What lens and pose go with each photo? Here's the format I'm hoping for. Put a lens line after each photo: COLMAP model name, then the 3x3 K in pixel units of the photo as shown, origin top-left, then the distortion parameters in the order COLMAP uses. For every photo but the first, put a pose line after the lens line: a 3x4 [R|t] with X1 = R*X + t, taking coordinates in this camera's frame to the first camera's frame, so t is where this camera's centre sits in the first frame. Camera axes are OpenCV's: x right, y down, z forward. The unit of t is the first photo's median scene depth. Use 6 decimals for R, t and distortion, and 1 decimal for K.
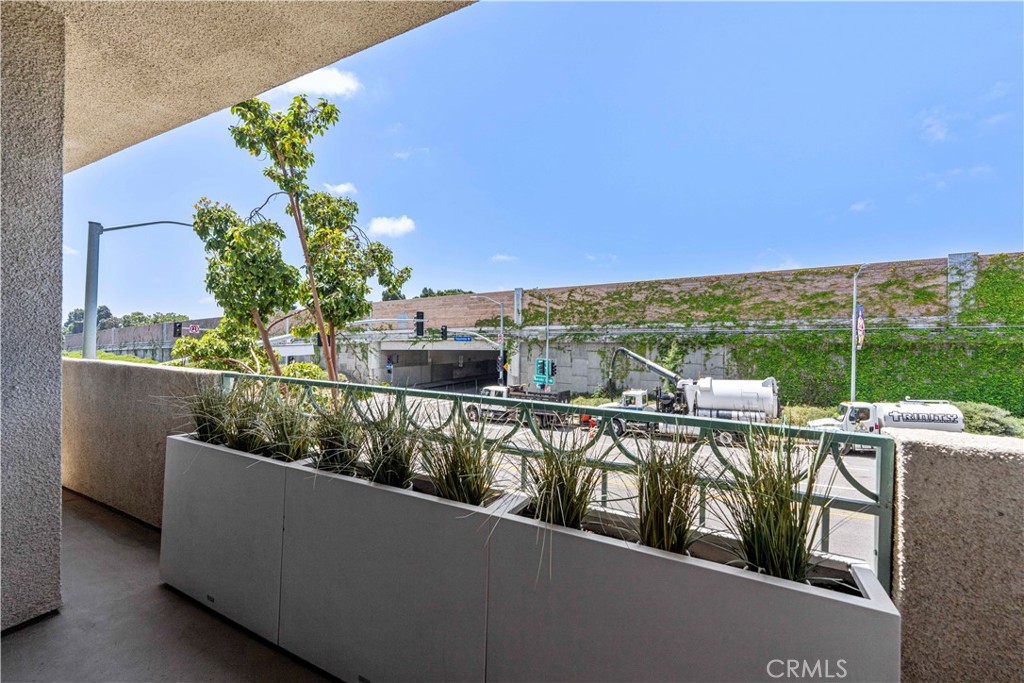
lens RADIAL K [[419.0, 0, 509.9], [0, 419.0, 338.3], [0, 0, 1]] dist [0.001509, 0.000275]
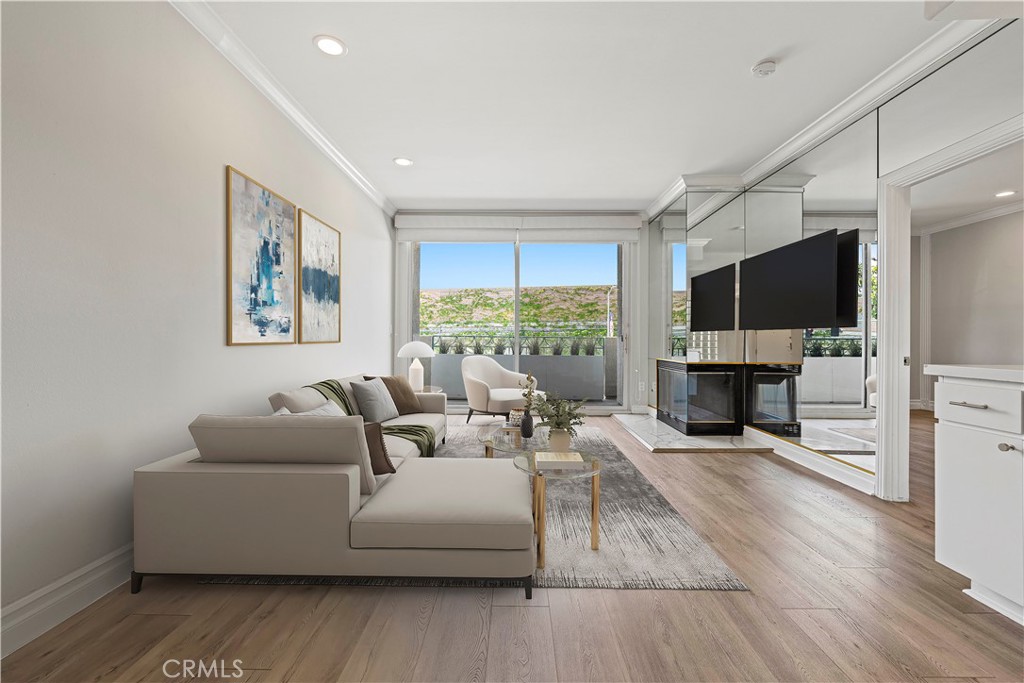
lens RADIAL K [[419.0, 0, 515.9], [0, 419.0, 336.6], [0, 0, 1]] dist [0.001509, 0.000275]
pose [[0.893825, -0.003968, 0.448398, -0.119187], [0.006430, 0.999971, -0.003967, 0.009304], [-0.448370, 0.006429, 0.893825, -0.154676]]
